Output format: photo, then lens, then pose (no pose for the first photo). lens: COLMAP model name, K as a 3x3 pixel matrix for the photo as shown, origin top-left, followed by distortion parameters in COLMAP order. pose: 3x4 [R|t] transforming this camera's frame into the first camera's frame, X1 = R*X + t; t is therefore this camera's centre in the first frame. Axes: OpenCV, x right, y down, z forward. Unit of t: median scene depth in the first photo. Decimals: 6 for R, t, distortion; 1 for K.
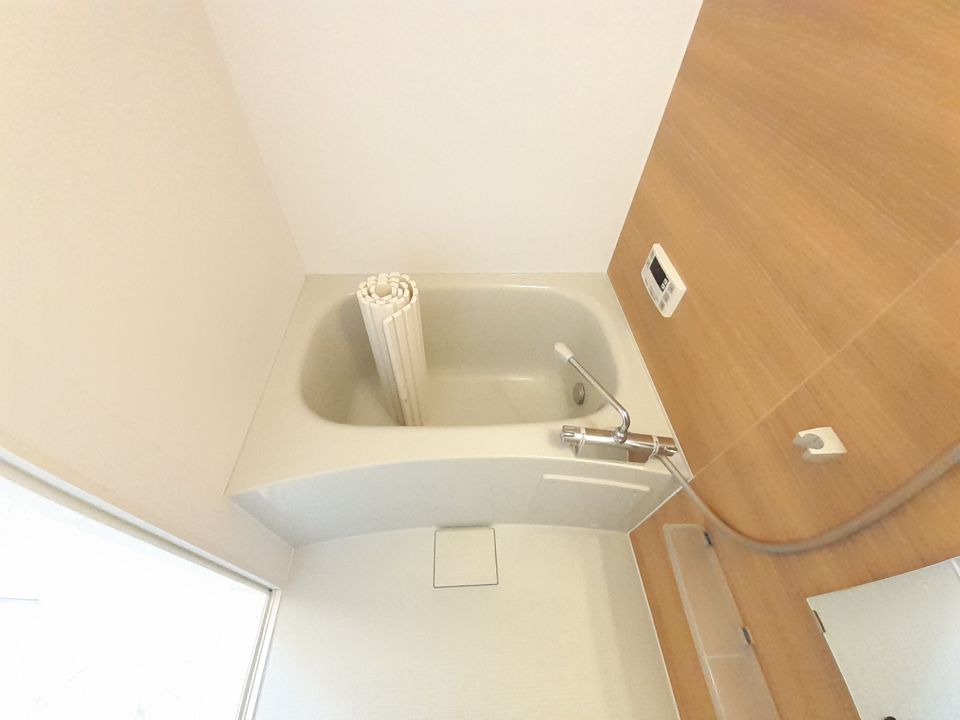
lens RADIAL K [[389.7, 0, 478.5], [0, 389.7, 359.4], [0, 0, 1]] dist [0.026191, -0.001313]
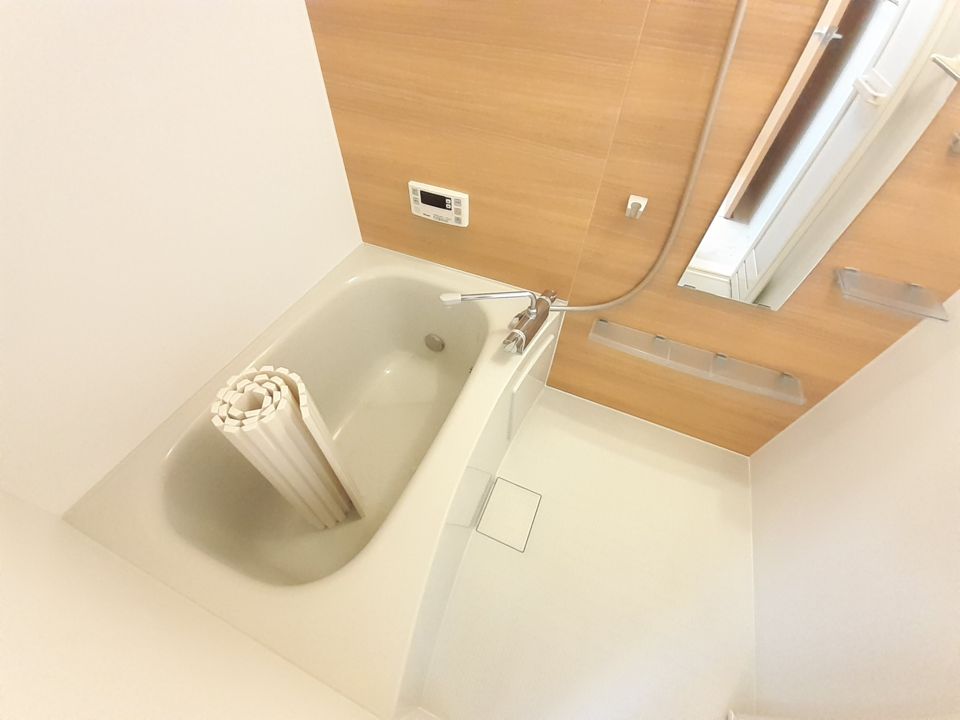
lens RADIAL K [[389.7, 0, 479.5], [0, 389.7, 360.3], [0, 0, 1]] dist [0.026191, -0.001313]
pose [[0.434933, -0.705292, 0.559818, -0.460571], [0.683489, 0.663331, 0.304688, -0.177010], [-0.586239, 0.250111, 0.770564, 0.178522]]
